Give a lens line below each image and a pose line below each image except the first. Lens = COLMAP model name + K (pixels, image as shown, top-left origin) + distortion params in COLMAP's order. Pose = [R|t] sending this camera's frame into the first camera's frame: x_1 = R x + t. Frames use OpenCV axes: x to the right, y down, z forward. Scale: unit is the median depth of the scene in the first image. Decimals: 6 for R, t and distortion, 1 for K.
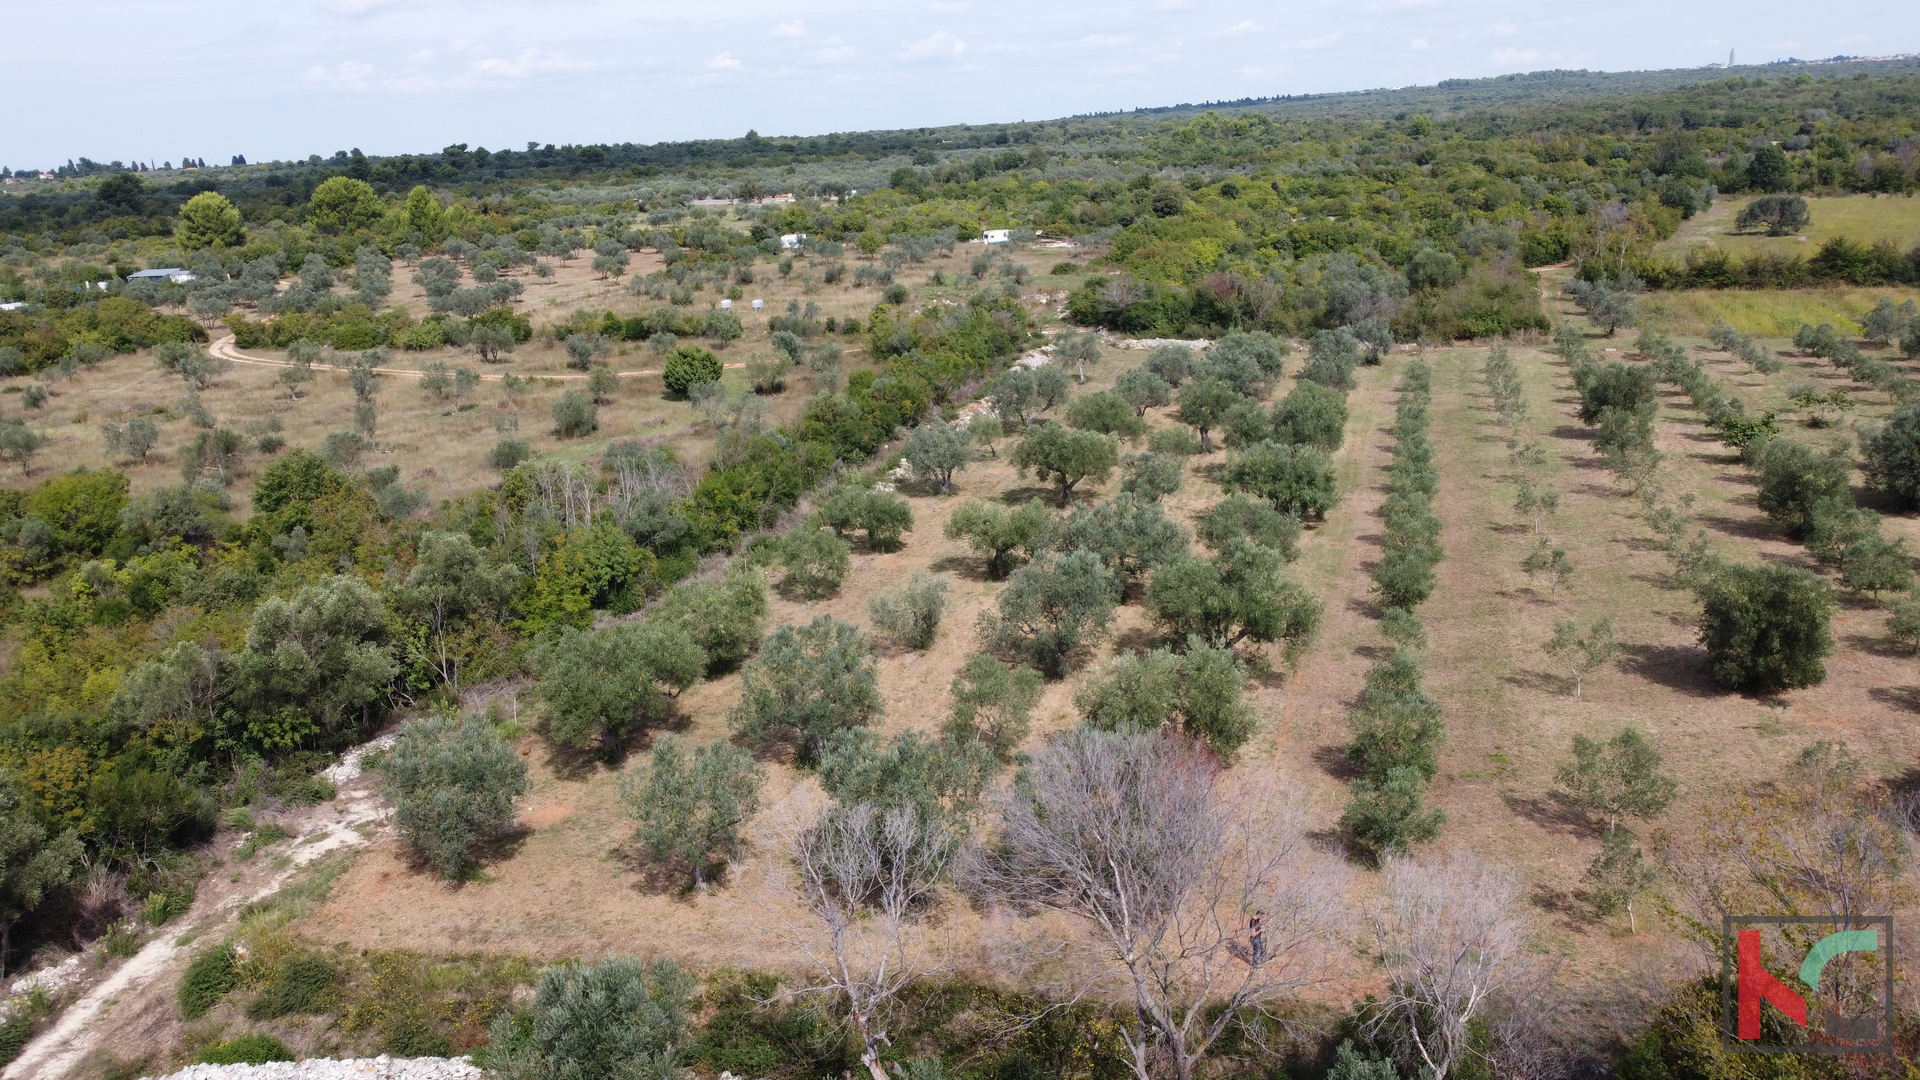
lens RADIAL K [[1461.9, 0, 958.6], [0, 1461.9, 531.4], [0, 0, 1]] dist [0.003683, -0.011096]
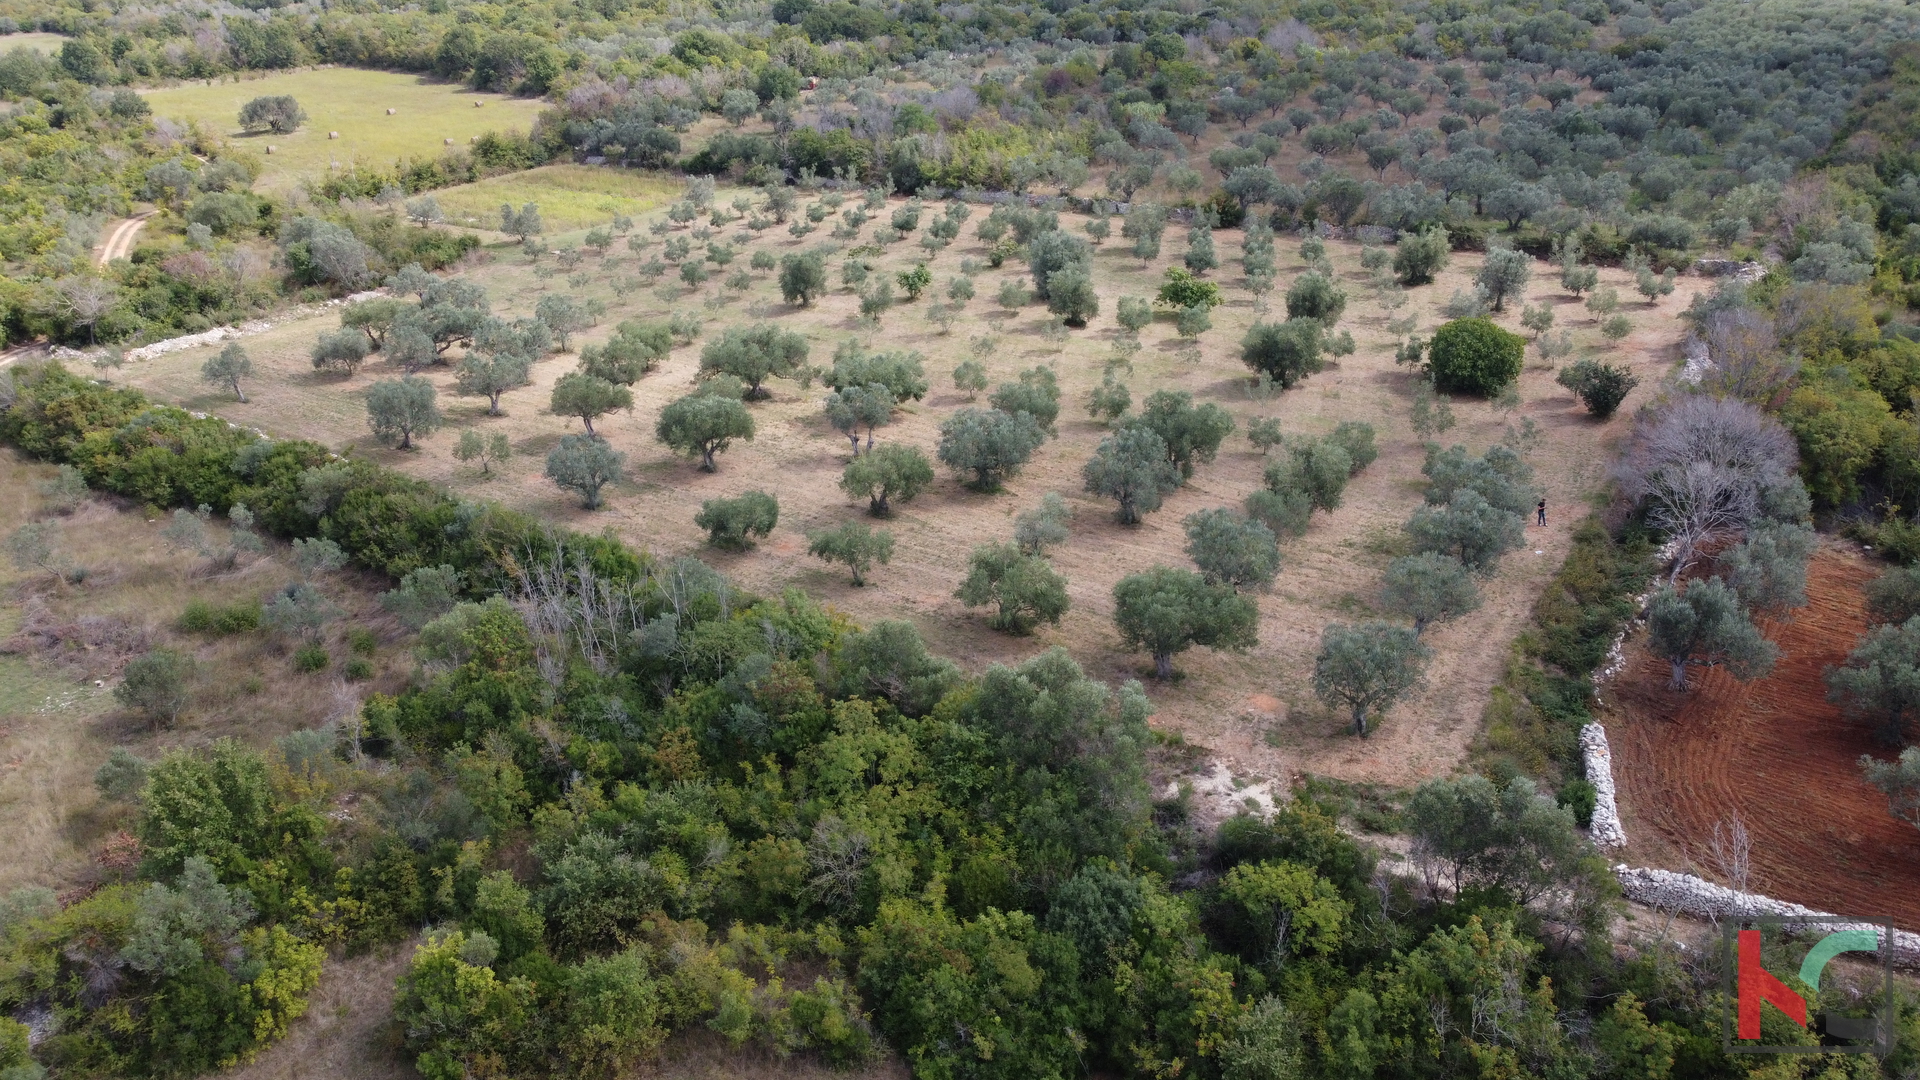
lens RADIAL K [[1461.9, 0, 972.4], [0, 1461.9, 540.6], [0, 0, 1]] dist [0.003683, -0.011096]
pose [[0.309300, -0.358403, 0.880841, -0.372071], [0.268536, 0.921481, 0.280645, -0.097587], [-0.912262, 0.149734, 0.381258, 0.177990]]
